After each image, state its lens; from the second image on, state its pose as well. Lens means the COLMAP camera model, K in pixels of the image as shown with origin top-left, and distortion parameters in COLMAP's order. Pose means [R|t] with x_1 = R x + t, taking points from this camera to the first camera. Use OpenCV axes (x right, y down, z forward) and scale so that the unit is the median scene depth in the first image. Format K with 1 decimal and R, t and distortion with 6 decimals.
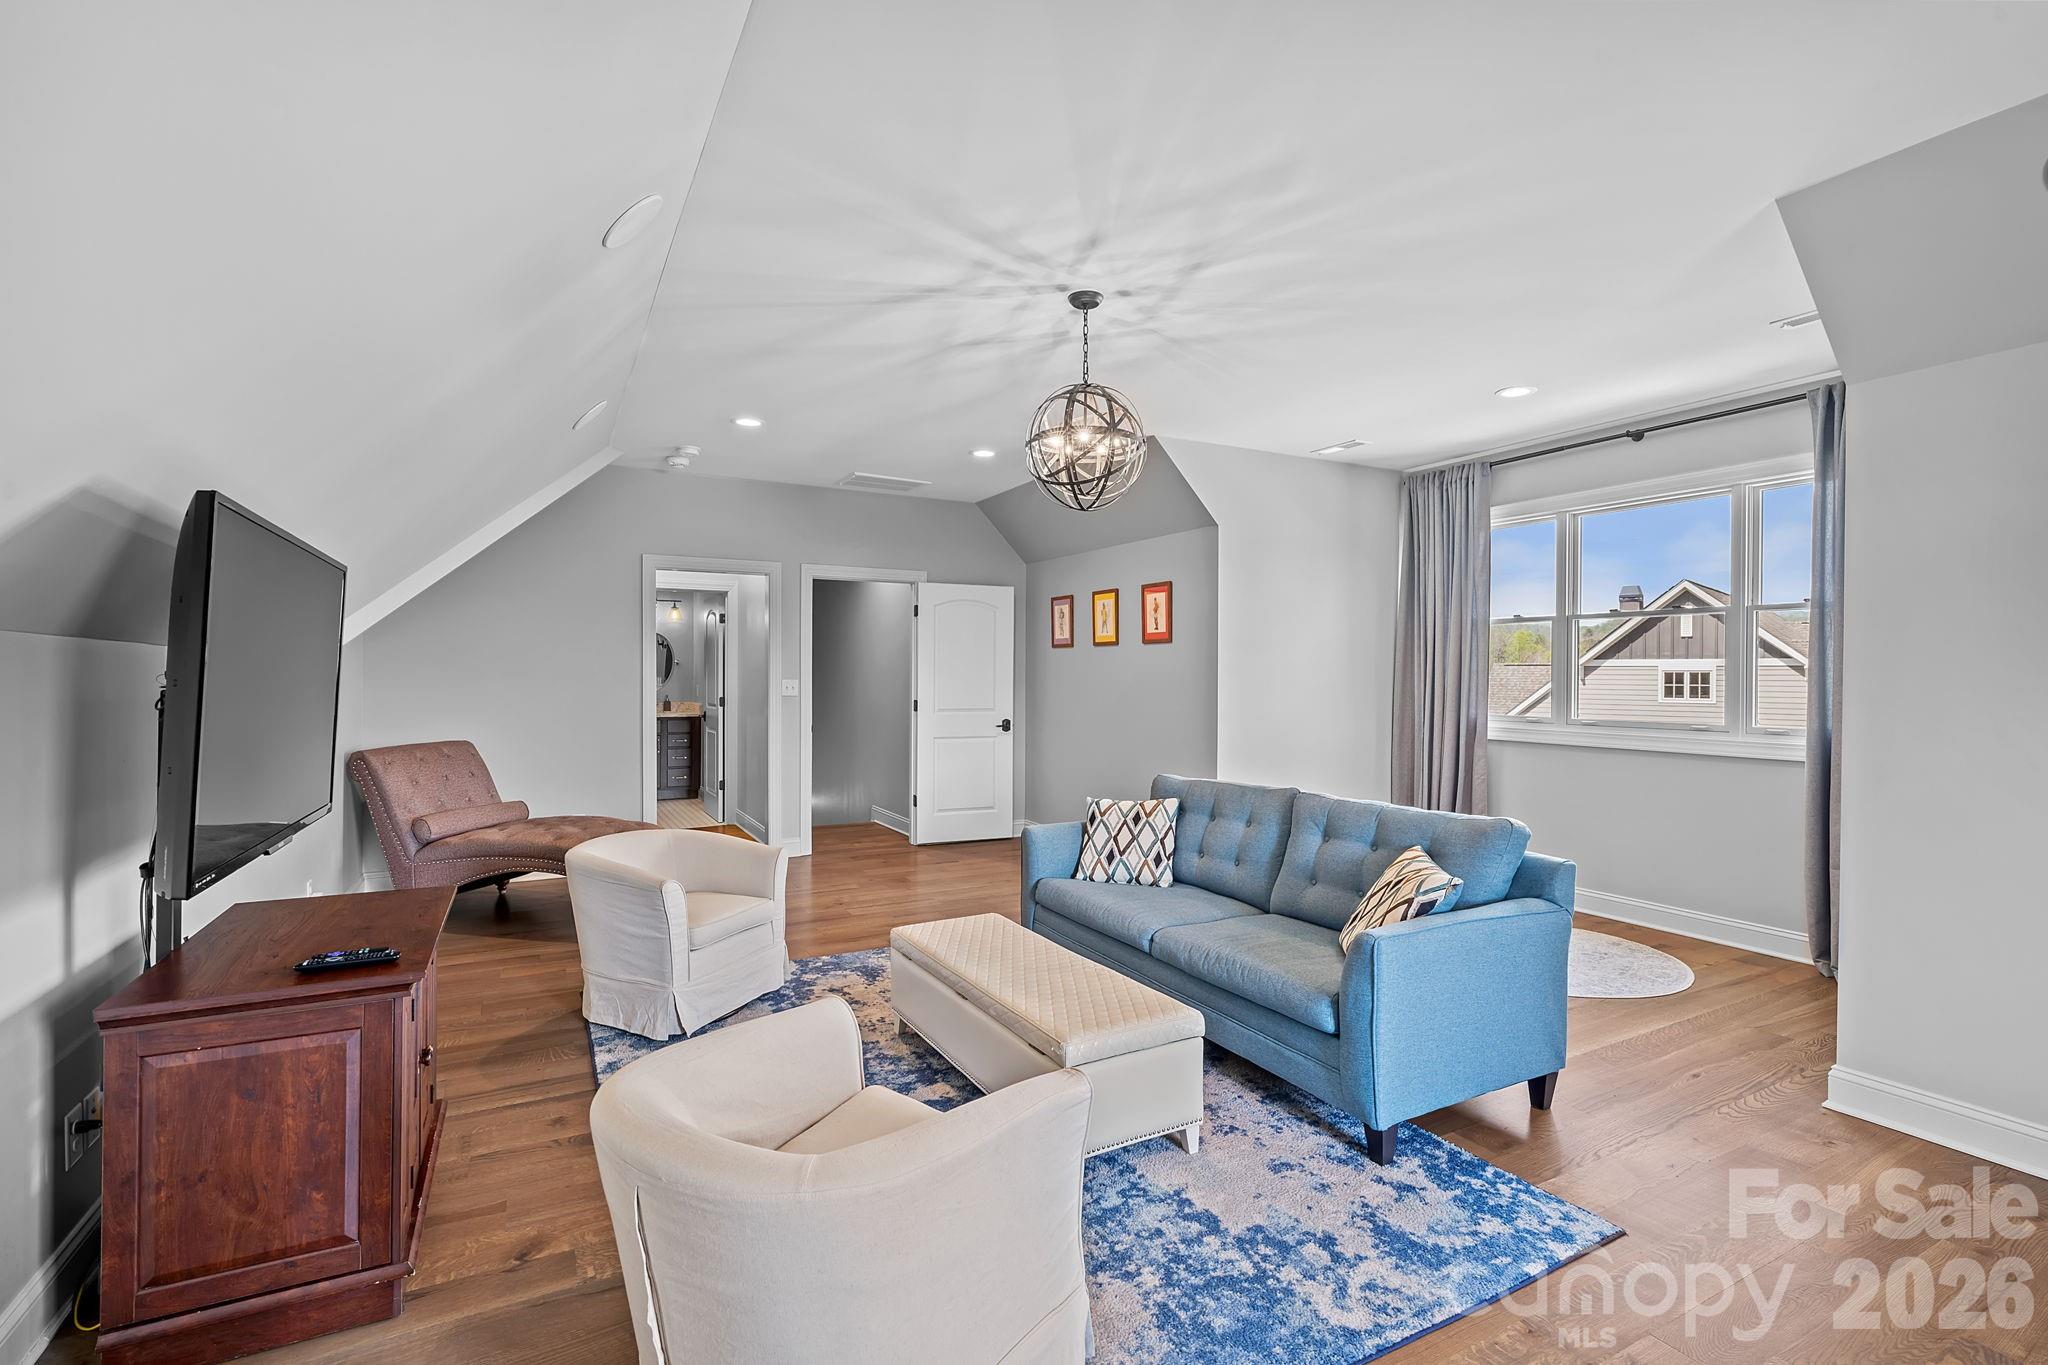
lens RADIAL K [[935.9, 0, 1030.3], [0, 935.9, 671.7], [0, 0, 1]] dist [-0.001020, 0.000765]
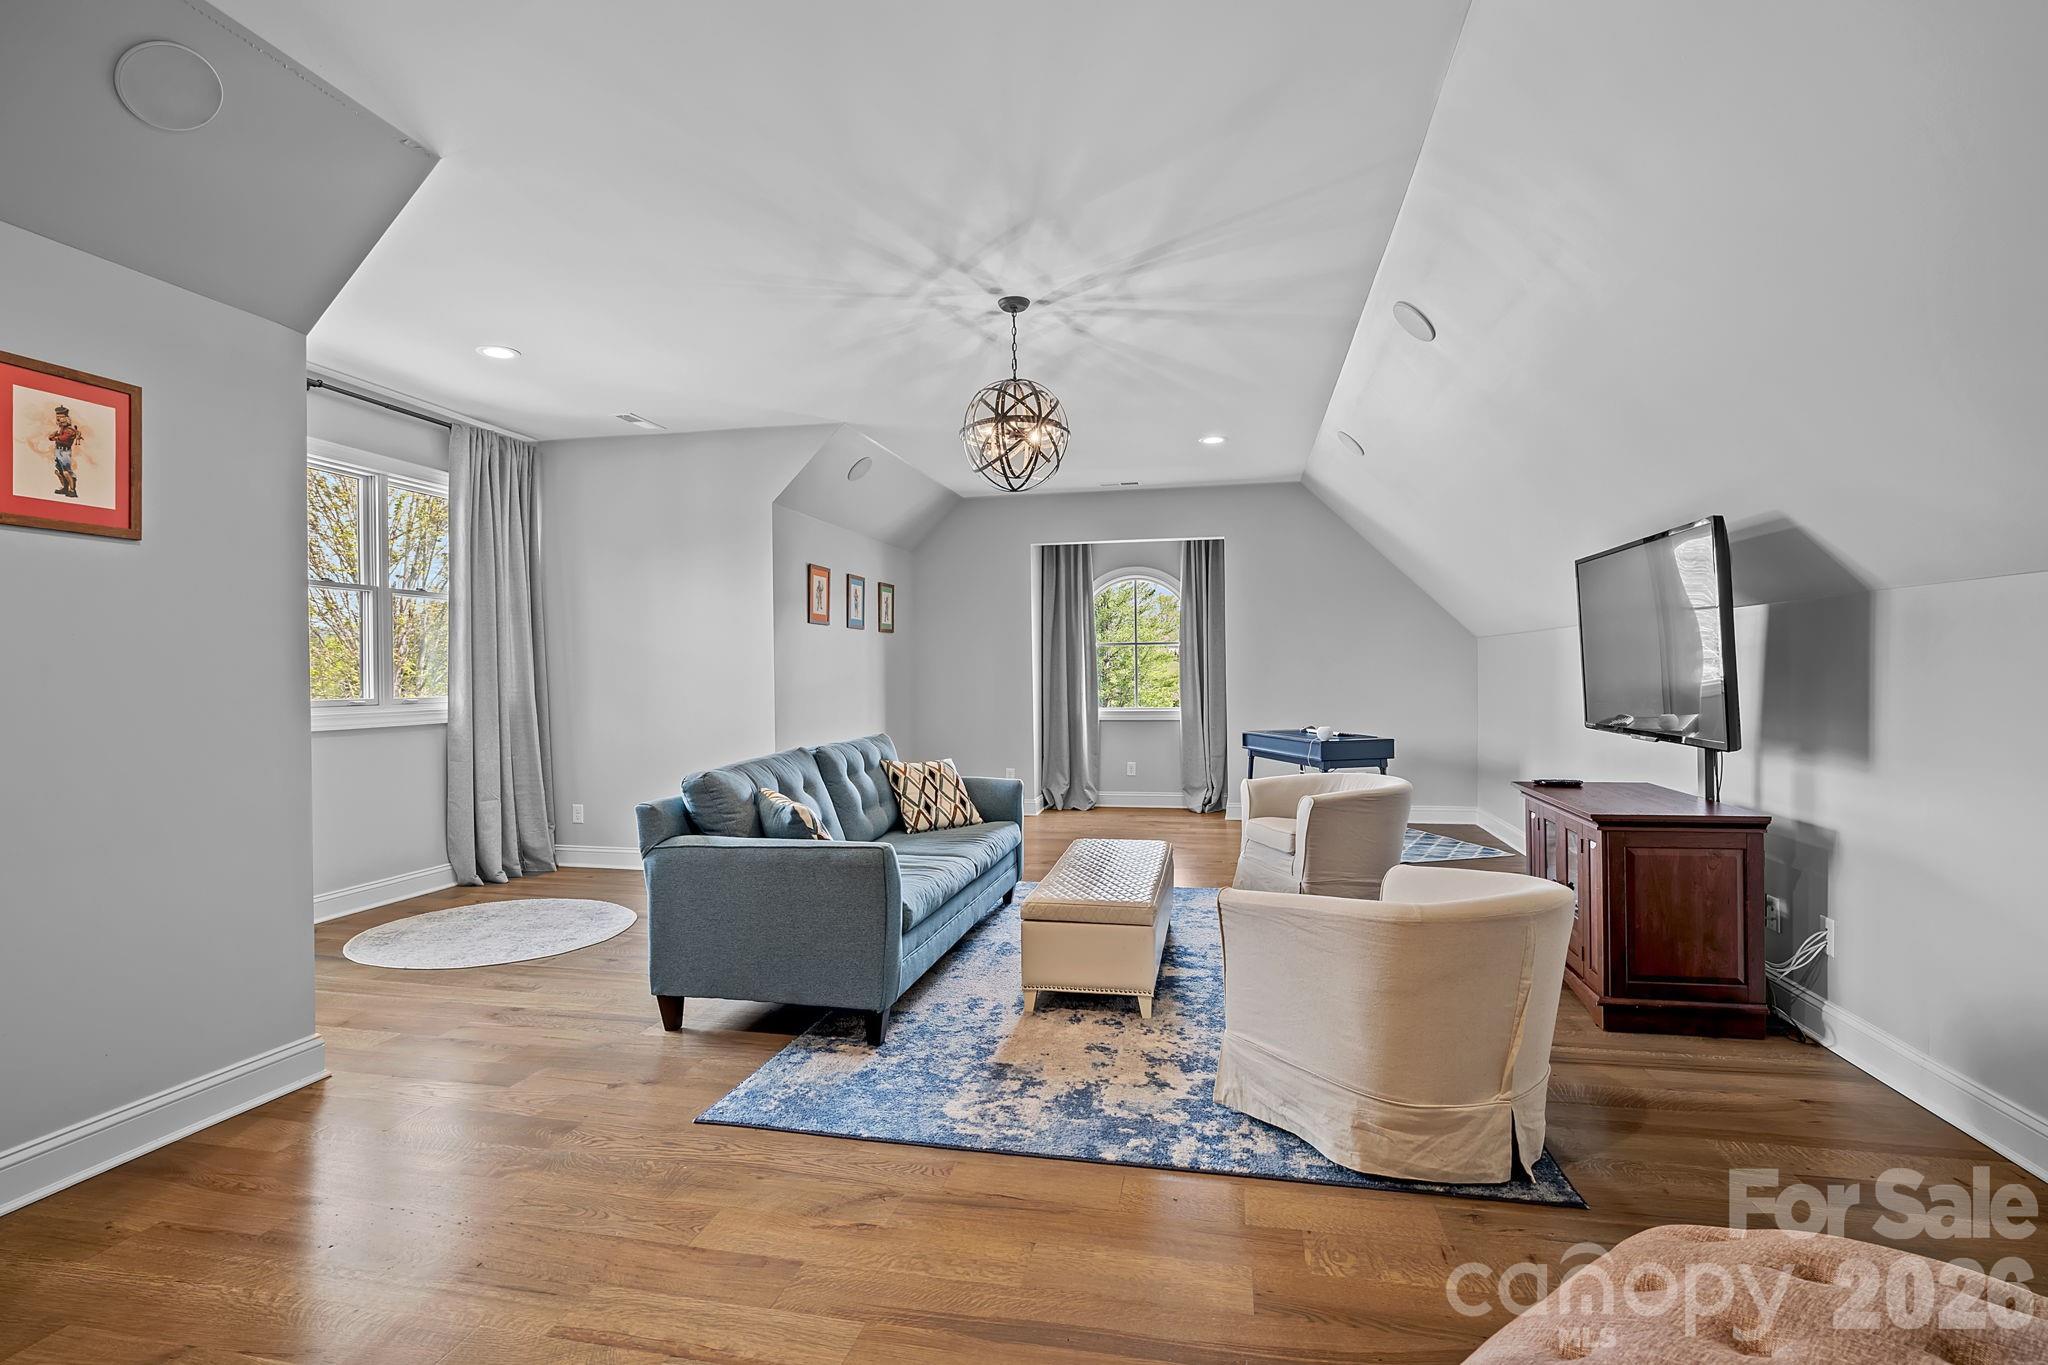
lens RADIAL K [[935.9, 0, 1030.3], [0, 935.9, 671.7], [0, 0, 1]] dist [-0.001020, 0.000765]
pose [[-0.751650, 0.016821, 0.659348, -0.672729], [0.009409, 0.999846, -0.014781, 0.056951], [-0.659495, -0.004906, -0.751693, 1.792533]]
